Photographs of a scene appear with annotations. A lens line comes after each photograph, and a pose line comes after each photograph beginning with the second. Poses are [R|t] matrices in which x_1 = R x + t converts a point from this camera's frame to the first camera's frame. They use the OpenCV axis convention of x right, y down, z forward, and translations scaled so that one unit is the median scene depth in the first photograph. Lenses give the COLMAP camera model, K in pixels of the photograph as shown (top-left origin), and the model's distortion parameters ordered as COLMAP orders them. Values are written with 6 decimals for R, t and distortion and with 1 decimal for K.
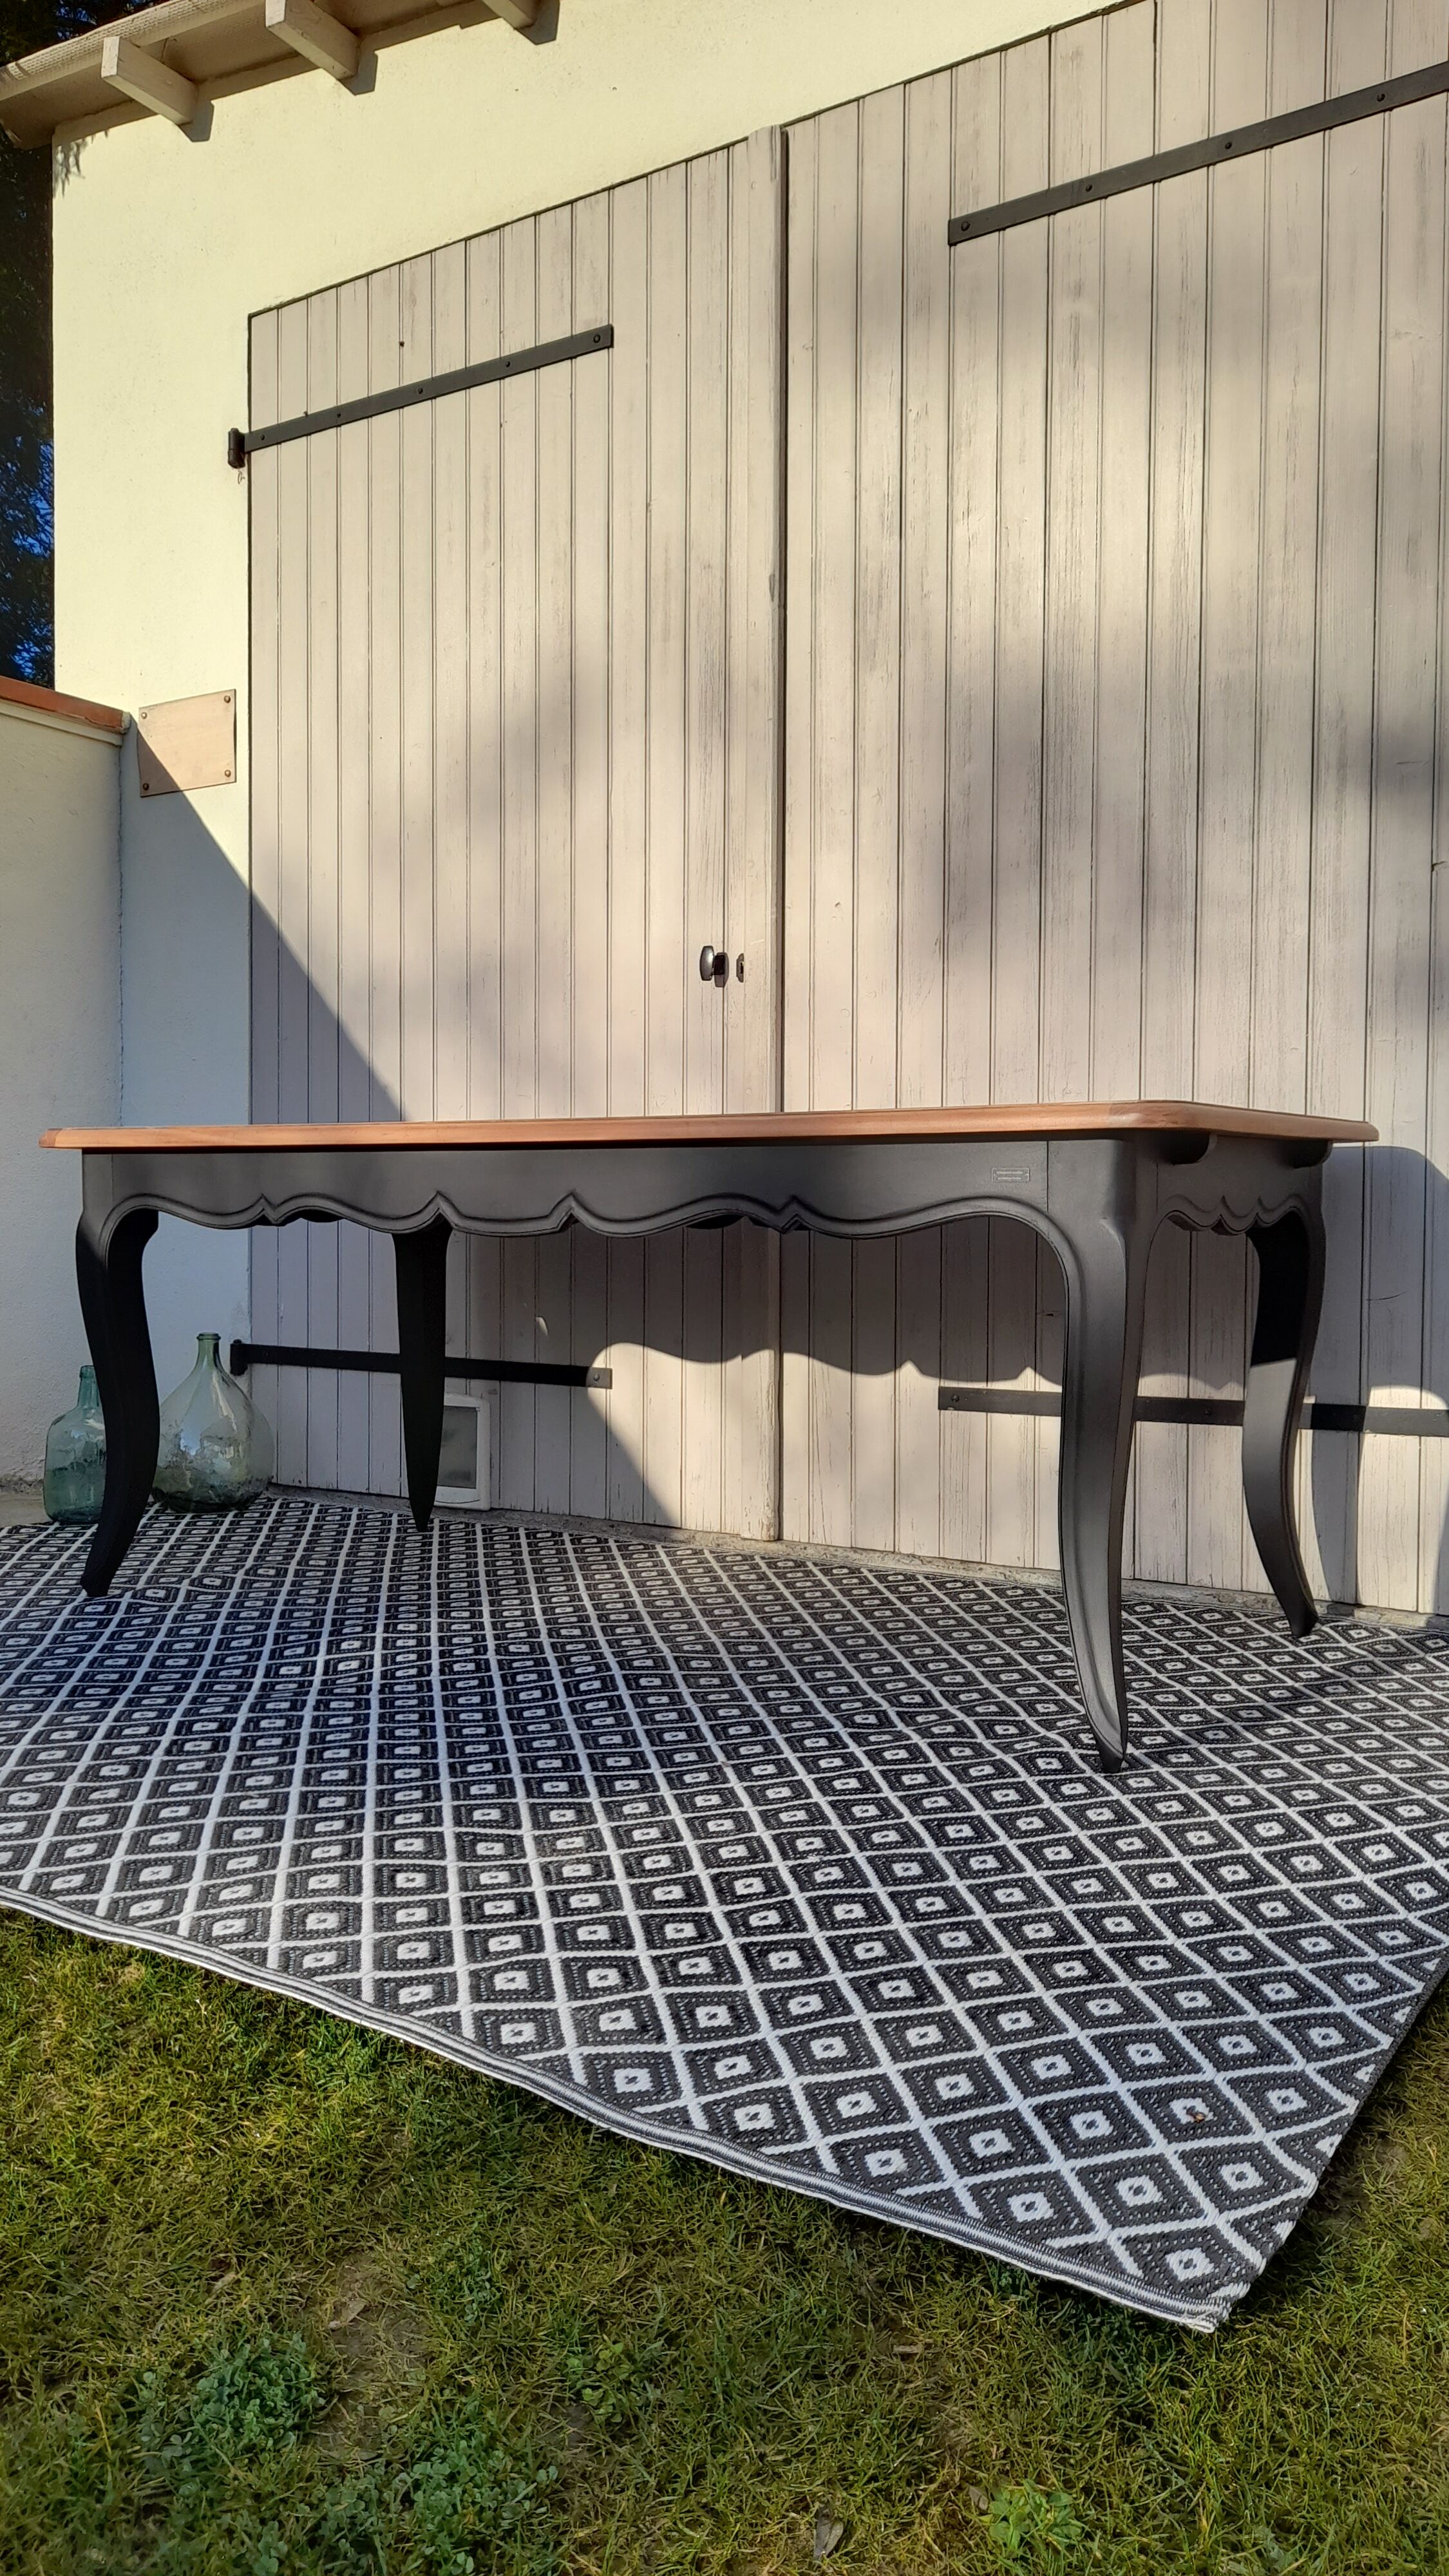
lens RADIAL K [[1880.2, 0, 719.3], [0, 1880.2, 1271.7], [0, 0, 1]] dist [0.060098, -0.056652]
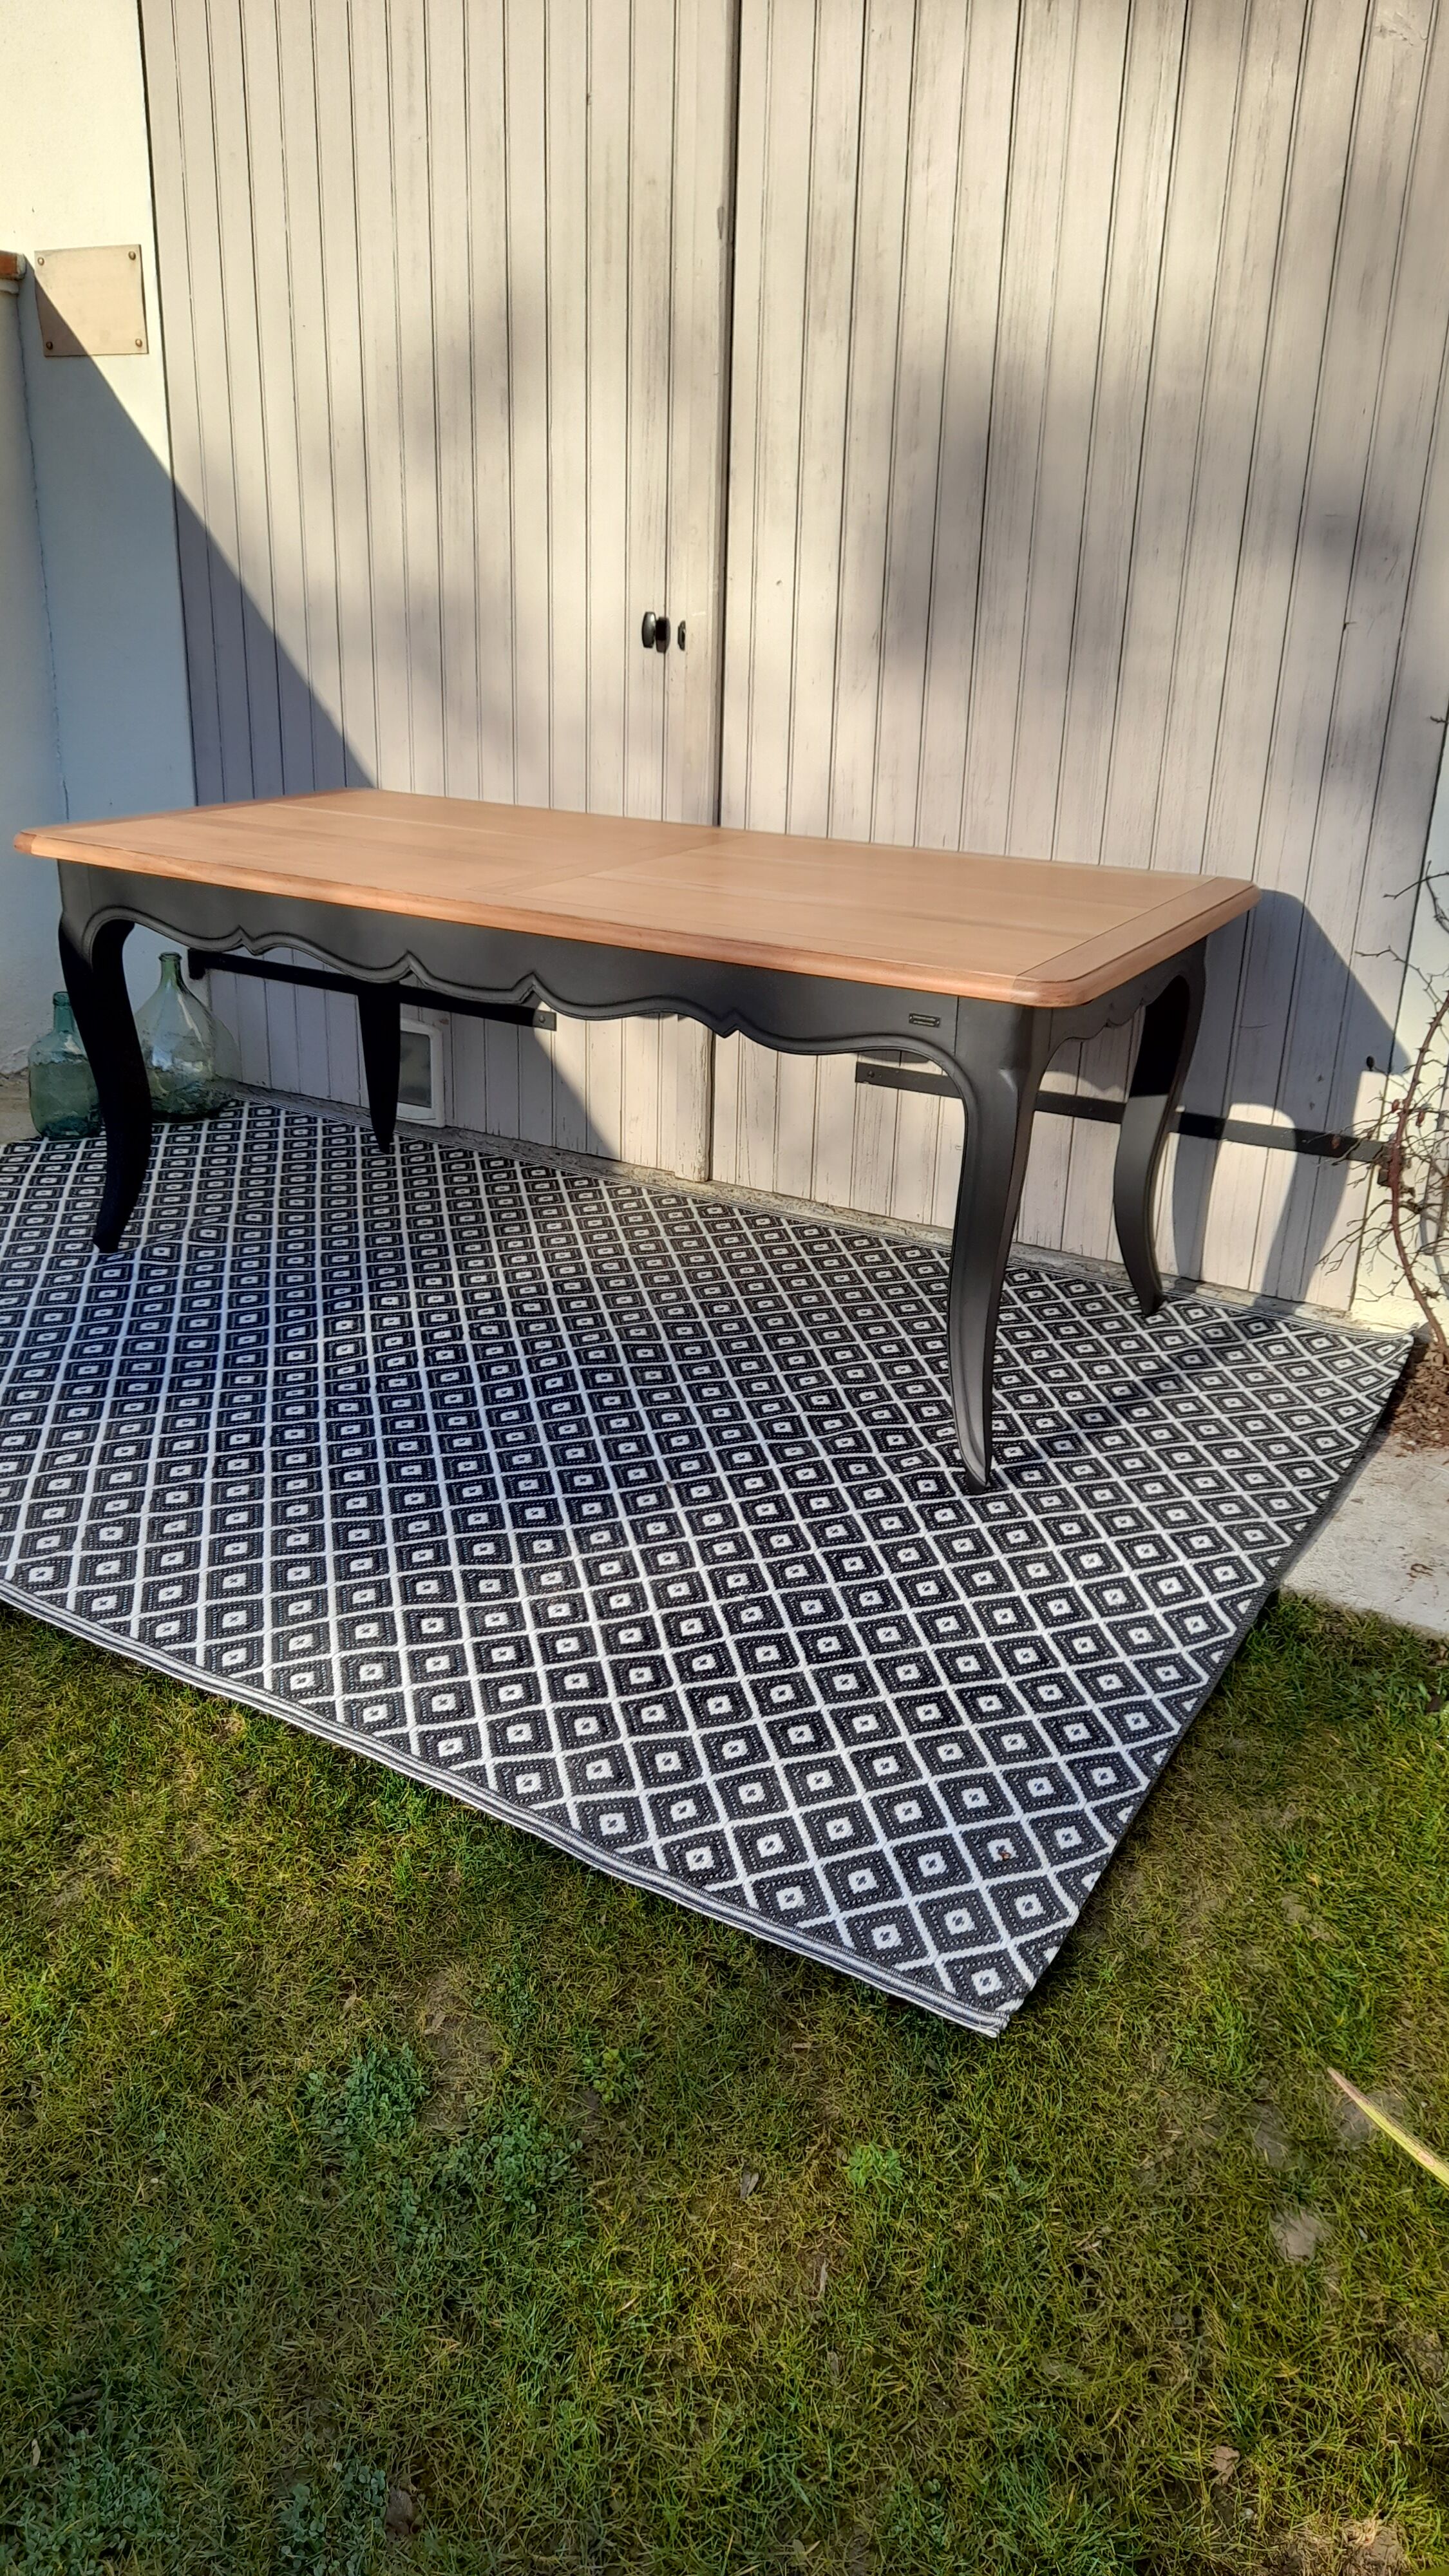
lens RADIAL K [[1890.3, 0, 721.1], [0, 1890.3, 1280.6], [0, 0, 1]] dist [0.060250, -0.070684]
pose [[0.998855, 0.005608, 0.047504, -0.019139], [-0.021141, 0.942608, 0.333232, -0.236381], [-0.042909, -0.333855, 0.941647, -0.110509]]
